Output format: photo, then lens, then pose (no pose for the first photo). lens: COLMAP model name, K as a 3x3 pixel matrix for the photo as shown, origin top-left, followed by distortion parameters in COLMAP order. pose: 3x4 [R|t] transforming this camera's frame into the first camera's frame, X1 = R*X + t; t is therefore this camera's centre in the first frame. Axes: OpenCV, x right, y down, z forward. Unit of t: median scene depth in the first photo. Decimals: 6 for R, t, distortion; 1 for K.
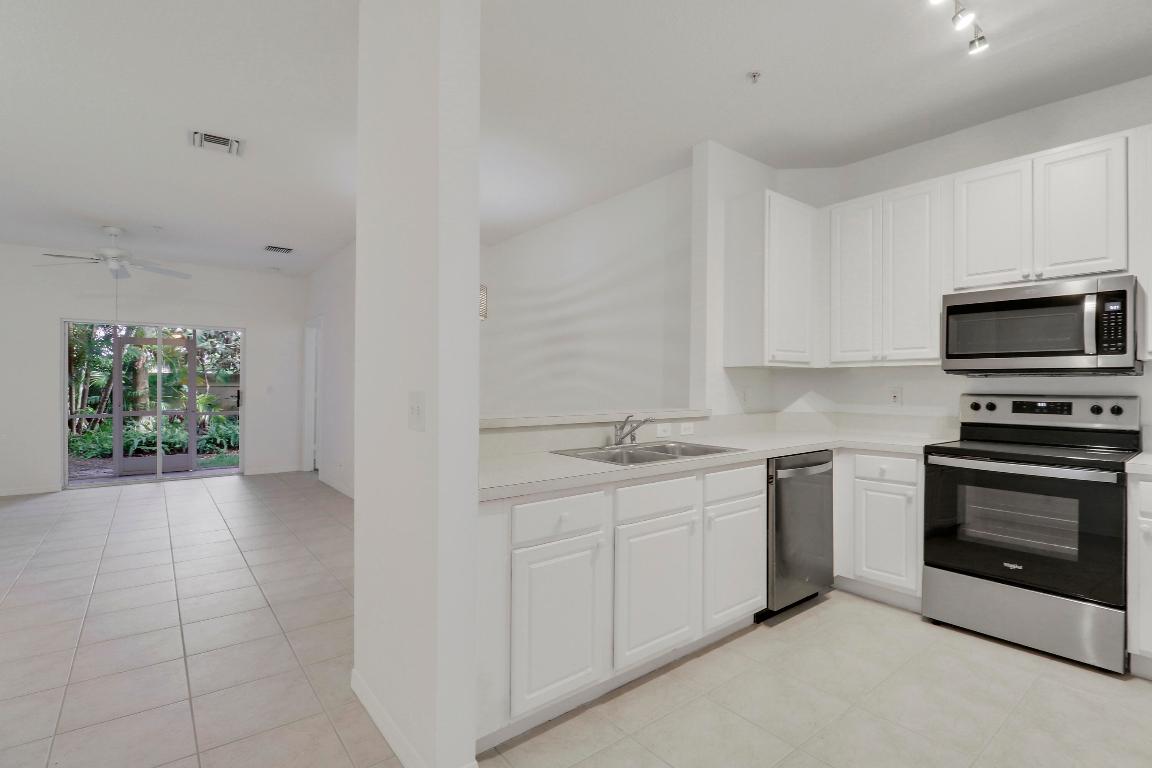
lens RADIAL K [[535.9, 0, 597.4], [0, 535.9, 383.4], [0, 0, 1]] dist [-0.004311, -0.000950]
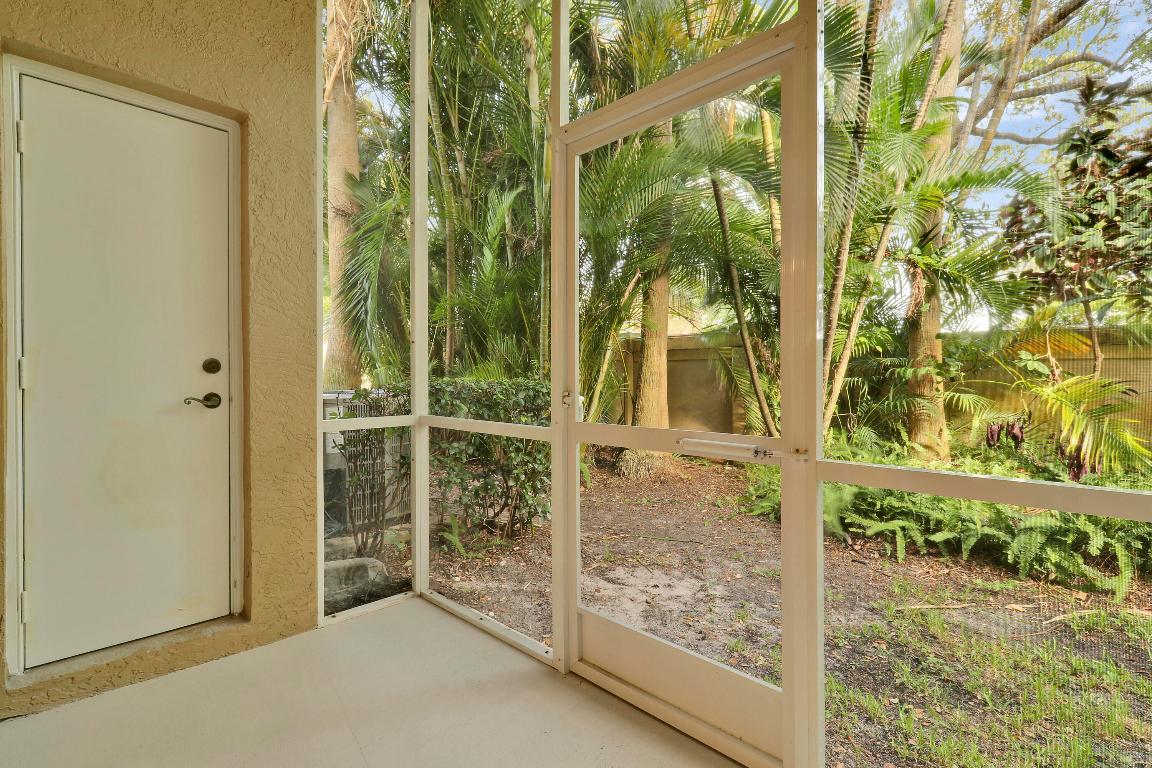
lens RADIAL K [[538.8, 0, 585.2], [0, 538.8, 383.3], [0, 0, 1]] dist [0.003072, -0.000834]
pose [[0.109047, 0.008163, -0.994003, -1.654997], [-0.002184, 0.999966, 0.007972, 0.090000], [0.994034, 0.001302, 0.109061, 2.529797]]
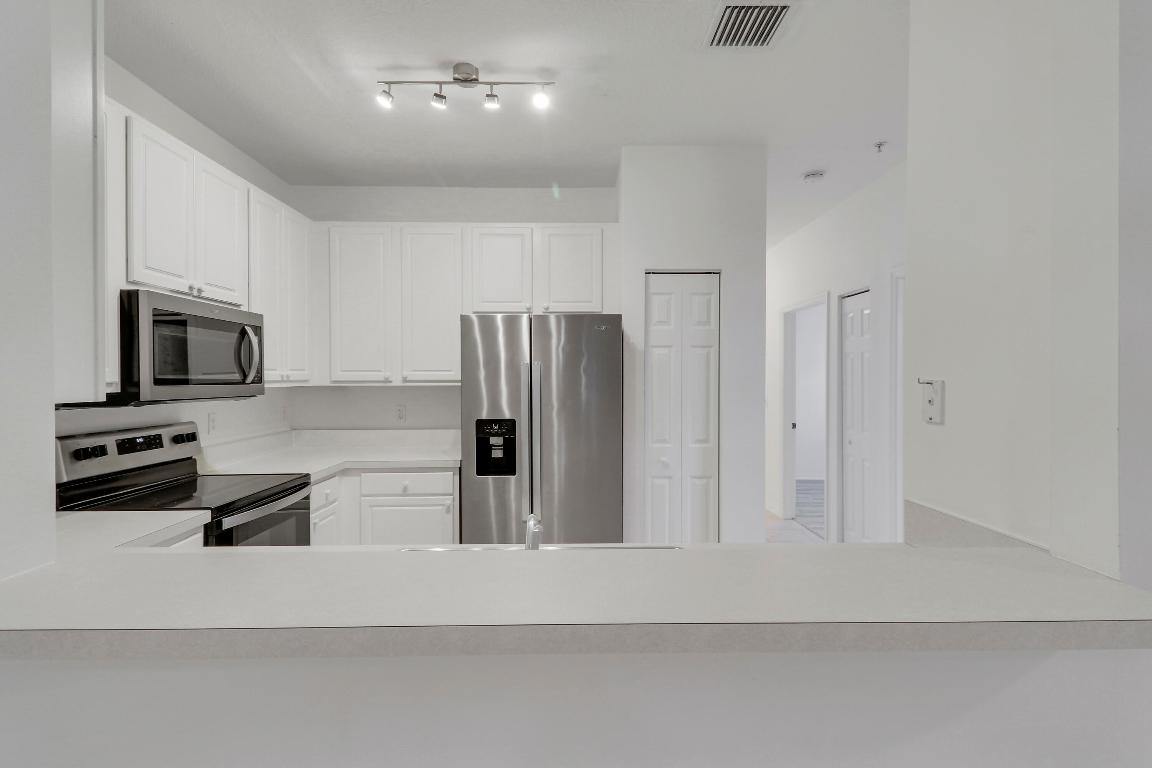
lens RADIAL K [[538.8, 0, 585.2], [0, 538.8, 383.3], [0, 0, 1]] dist [0.003072, -0.000834]
pose [[-0.780360, -0.010390, 0.625244, -0.208346], [-0.004553, 0.999930, 0.010934, -0.057994], [-0.625314, 0.005685, -0.780353, 1.192492]]
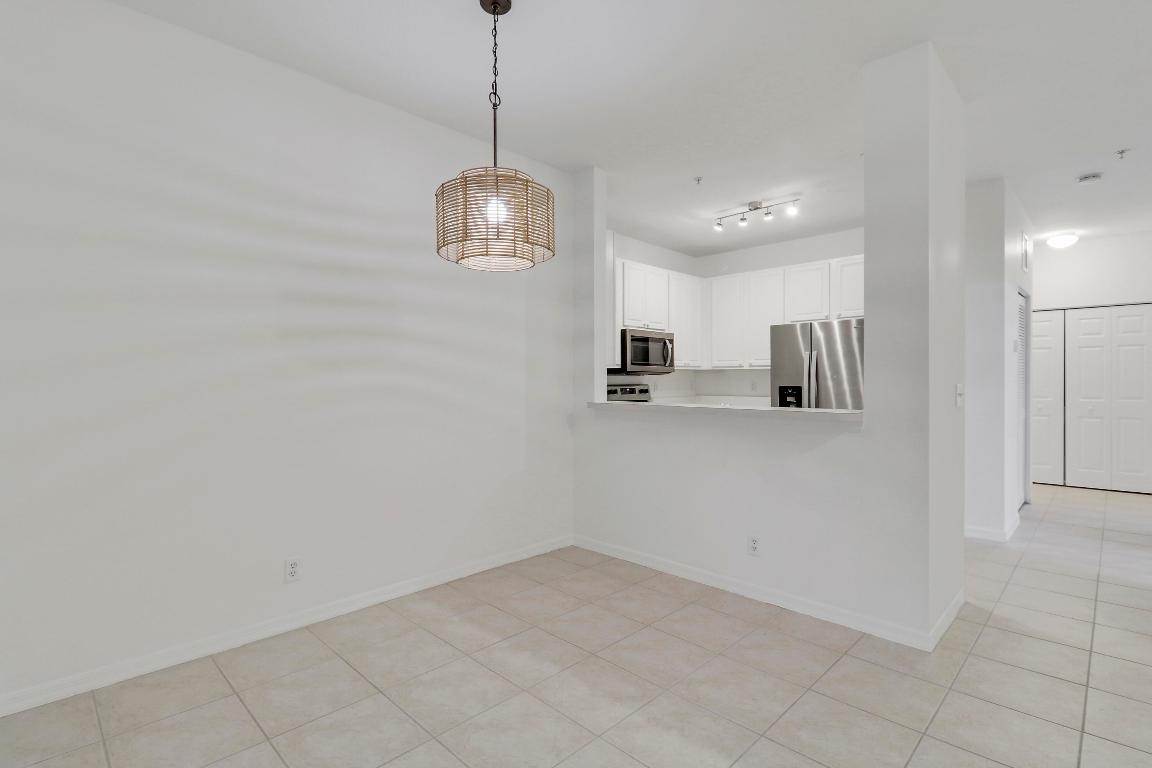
lens RADIAL K [[544.0, 0, 575.9], [0, 544.0, 380.4], [0, 0, 1]] dist [0.001957, -0.000689]
pose [[-0.086188, -0.006789, 0.996256, -1.111408], [-0.002431, 0.999975, 0.006604, -0.006912], [-0.996276, -0.001852, -0.086202, 1.333250]]
